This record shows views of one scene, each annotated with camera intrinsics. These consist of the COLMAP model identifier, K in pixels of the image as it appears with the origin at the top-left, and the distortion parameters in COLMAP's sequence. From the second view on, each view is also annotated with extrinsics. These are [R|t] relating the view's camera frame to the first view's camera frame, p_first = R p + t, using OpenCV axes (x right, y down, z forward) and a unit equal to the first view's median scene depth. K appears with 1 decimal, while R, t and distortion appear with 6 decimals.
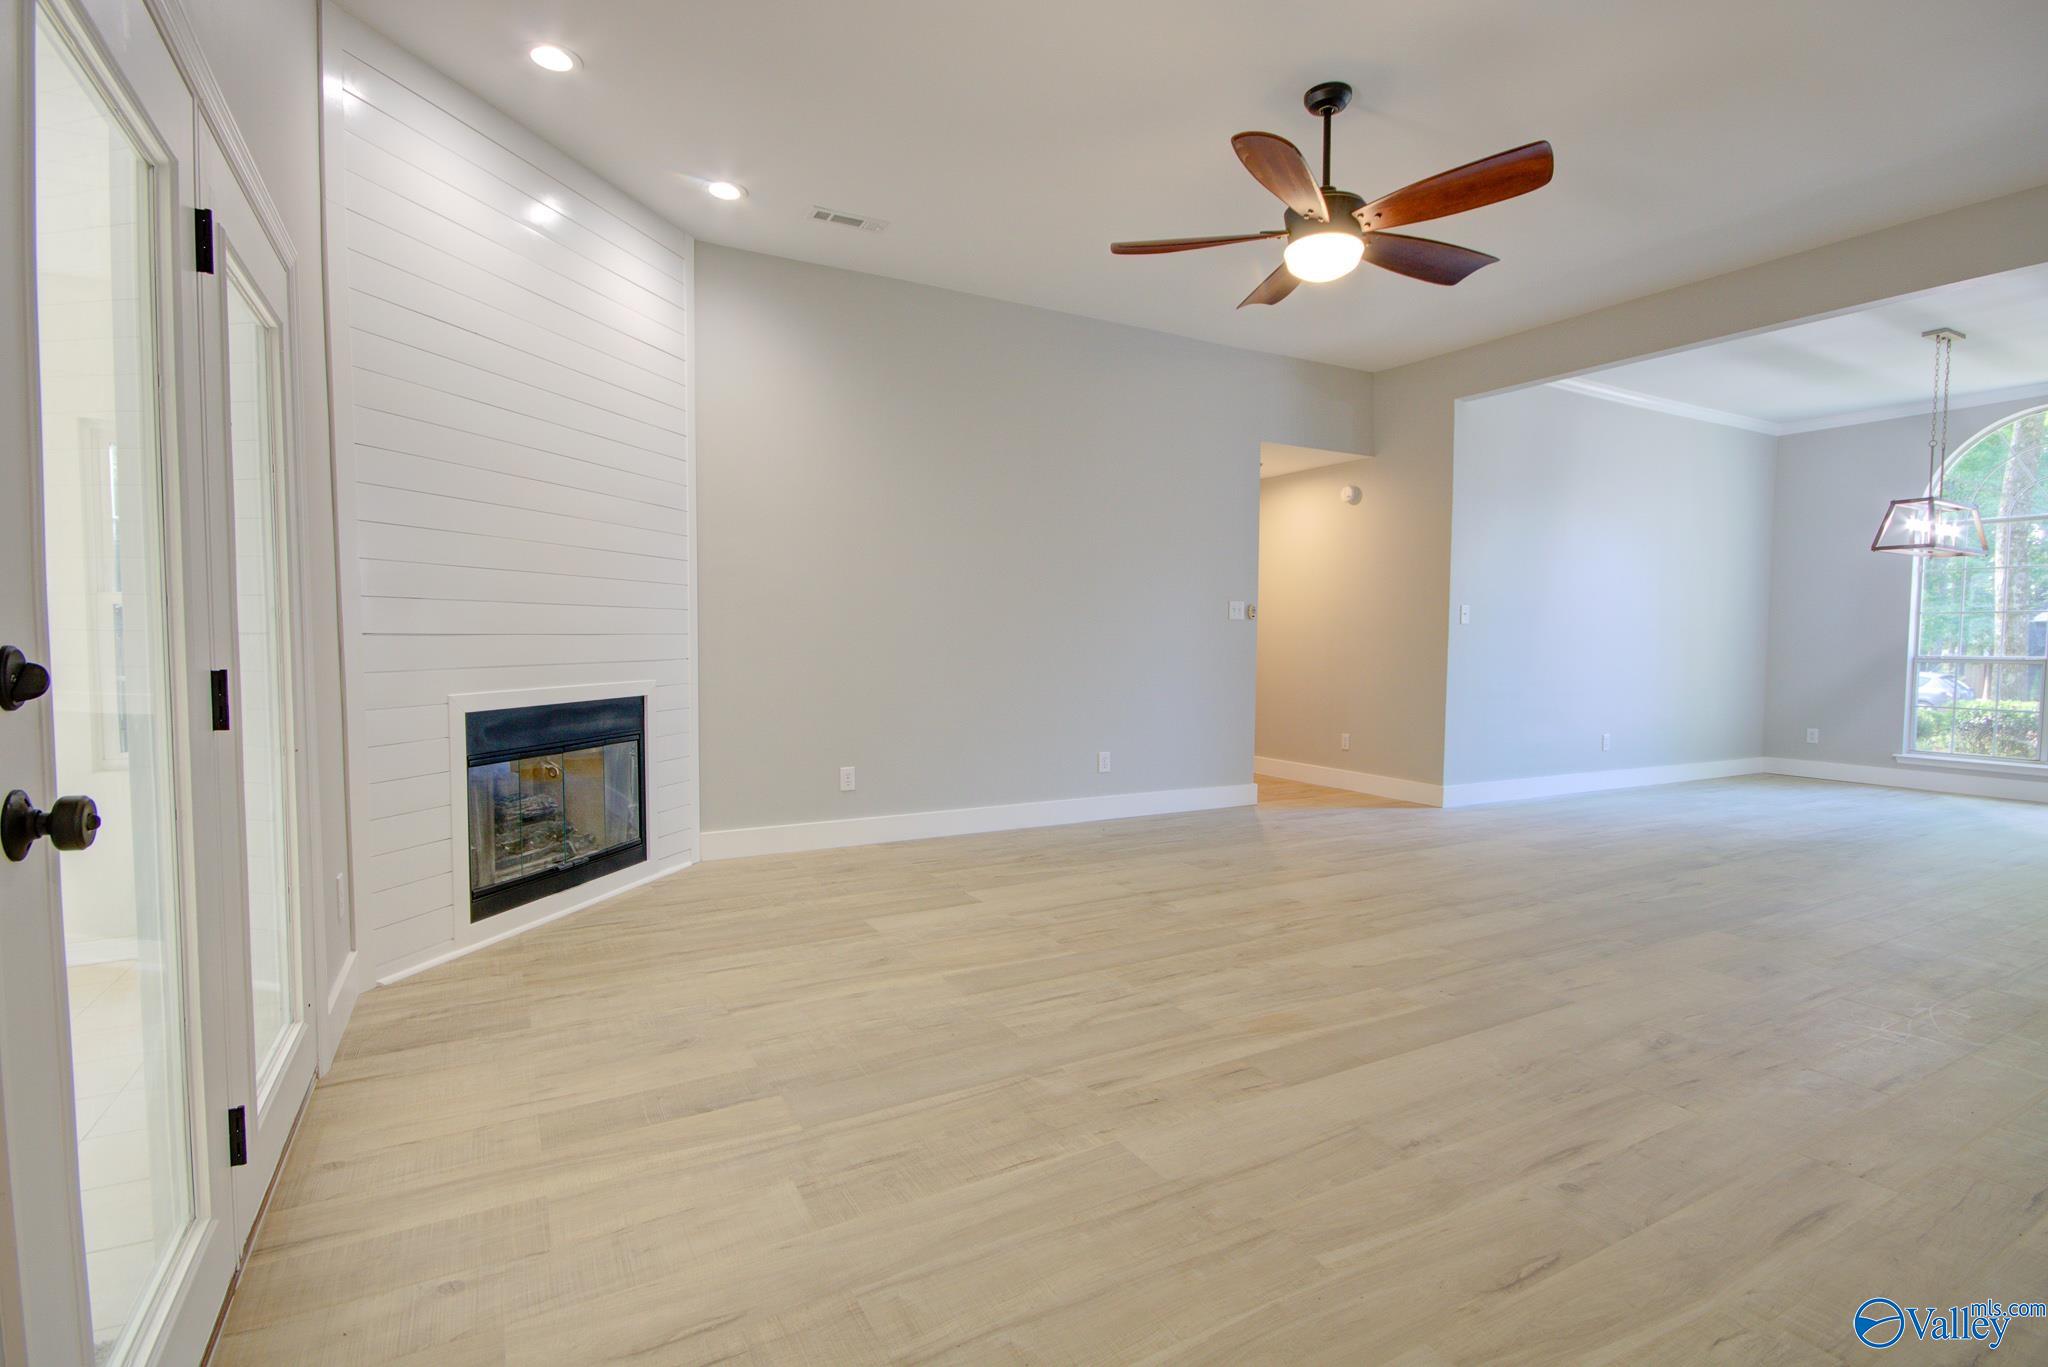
lens RADIAL K [[953.3, 0, 1028.6], [0, 953.3, 679.6], [0, 0, 1]] dist [0.001403, 0.001590]
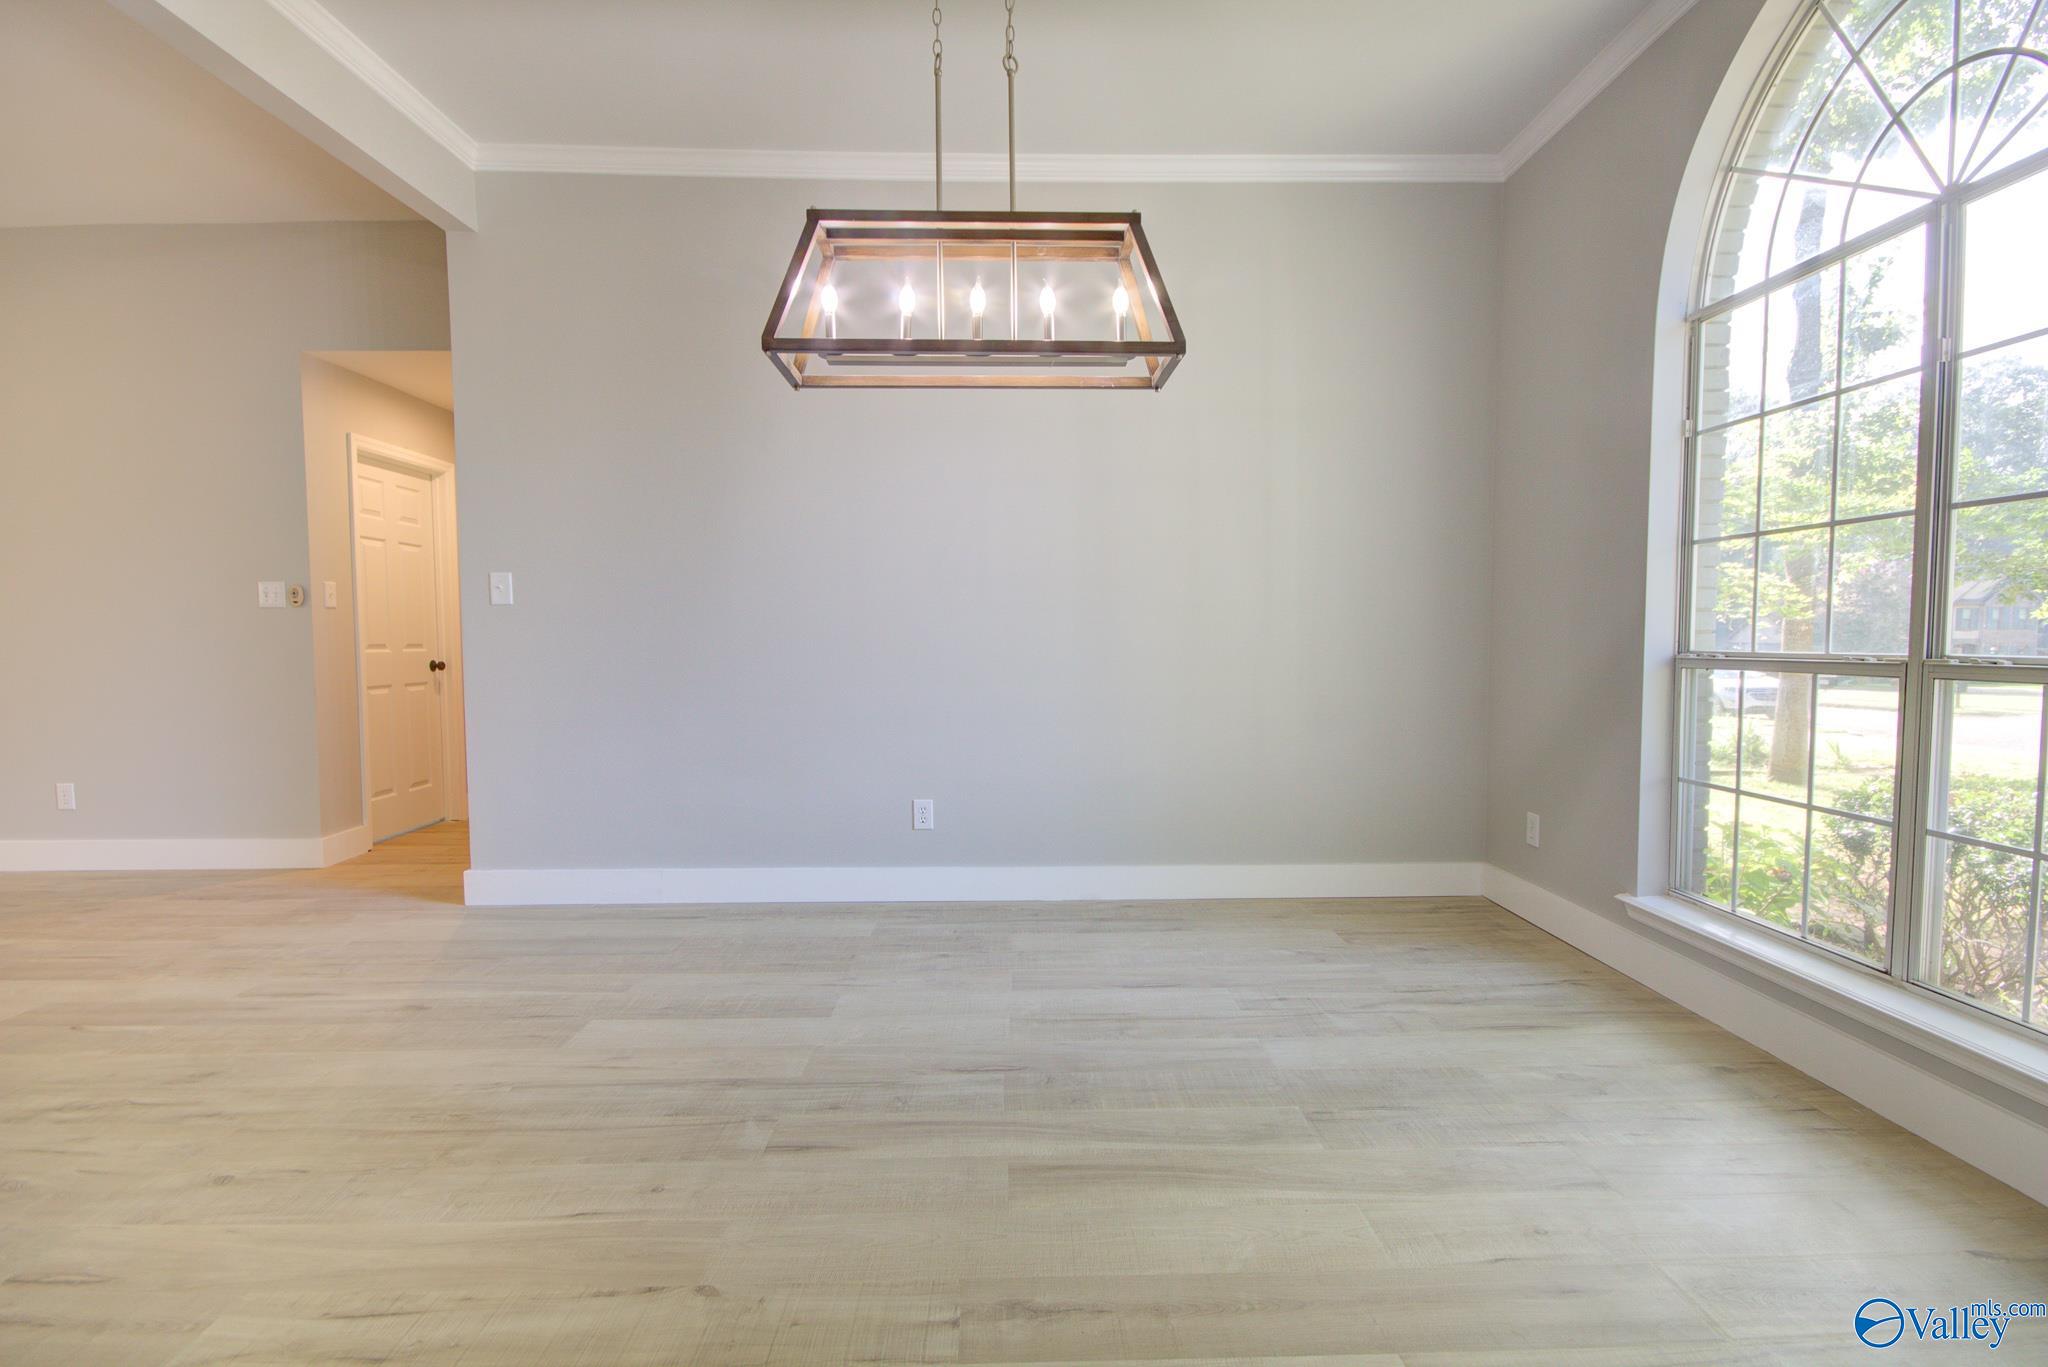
lens RADIAL K [[953.3, 0, 1028.6], [0, 953.3, 679.6], [0, 0, 1]] dist [0.001403, 0.001590]
pose [[0.867090, -0.002337, -0.498146, 1.064005], [-0.002793, 0.999950, -0.009552, -0.003264], [0.498144, 0.009673, 0.867040, 0.664302]]
